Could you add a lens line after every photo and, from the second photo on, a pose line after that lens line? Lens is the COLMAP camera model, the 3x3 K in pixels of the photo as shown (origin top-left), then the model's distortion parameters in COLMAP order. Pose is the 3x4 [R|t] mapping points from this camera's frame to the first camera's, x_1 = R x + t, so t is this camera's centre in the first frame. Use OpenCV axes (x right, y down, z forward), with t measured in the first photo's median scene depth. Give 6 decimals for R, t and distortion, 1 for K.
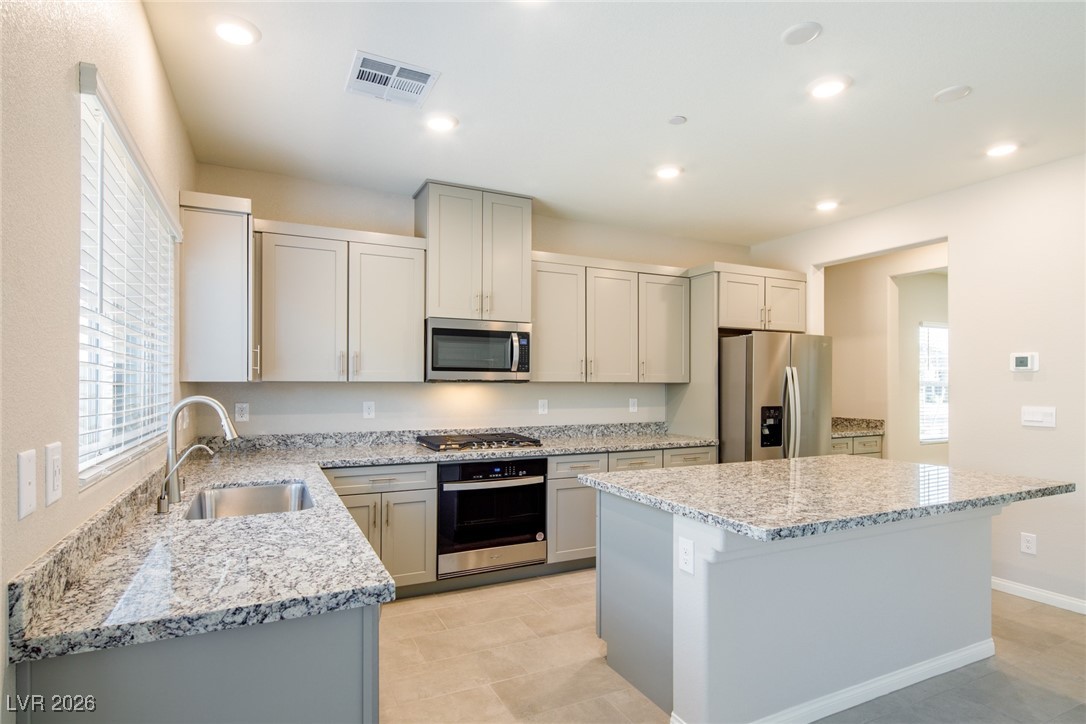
lens RADIAL K [[551.3, 0, 543.9], [0, 551.3, 382.1], [0, 0, 1]] dist [0.001090, 0.000229]
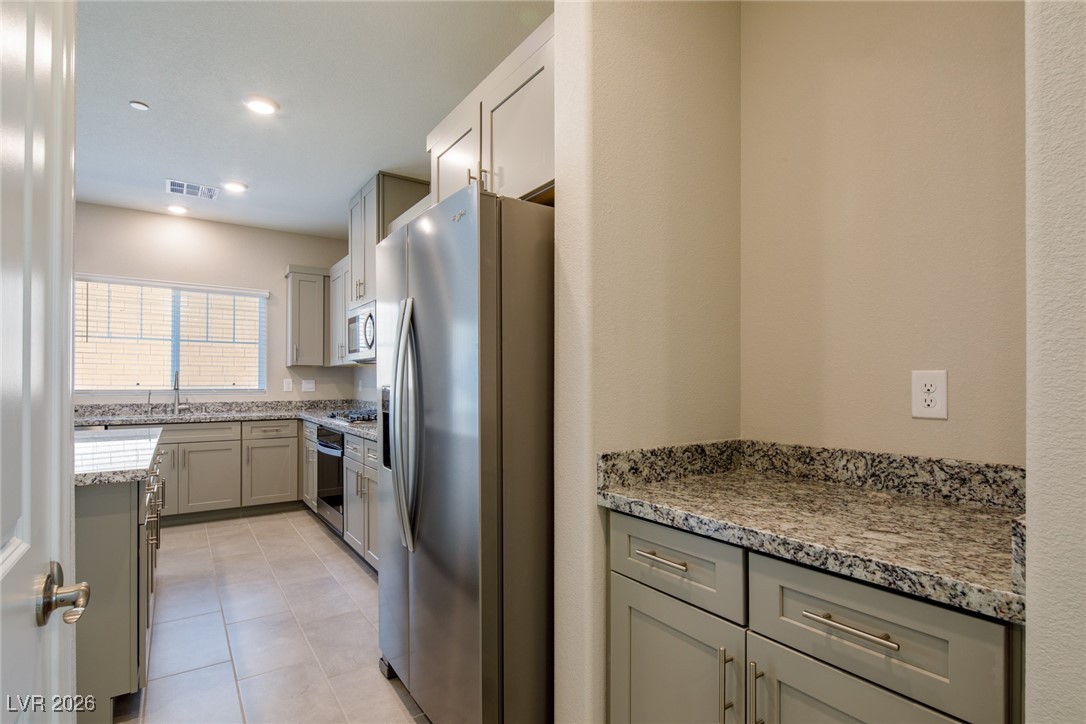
lens RADIAL K [[551.3, 0, 543.9], [0, 551.3, 382.1], [0, 0, 1]] dist [0.001090, 0.000229]
pose [[0.144400, -0.010016, -0.989469, 0.988302], [-0.003495, 0.999937, -0.010632, 0.048685], [0.989513, 0.004993, 0.144356, 1.134876]]
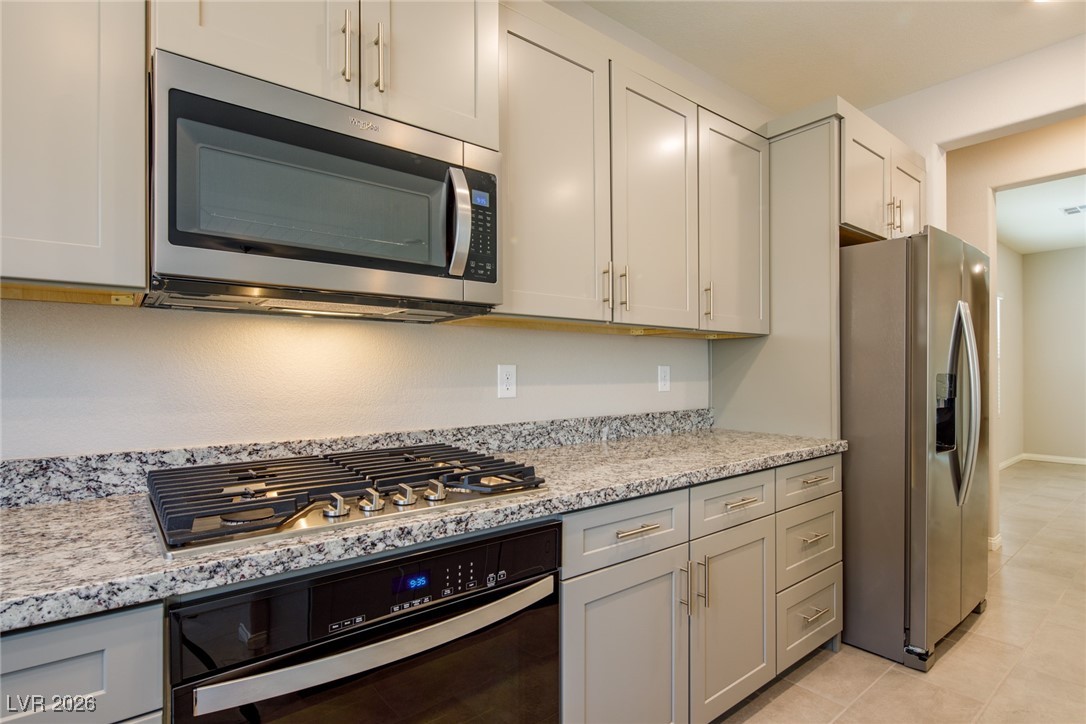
lens RADIAL K [[536.5, 0, 556.7], [0, 536.5, 371.6], [0, 0, 1]] dist [0.001774, 0.000446]
pose [[0.972633, -0.007477, 0.232225, -0.069667], [0.007399, 0.999972, 0.001207, 0.040858], [-0.232227, 0.000544, 0.972661, 0.625710]]
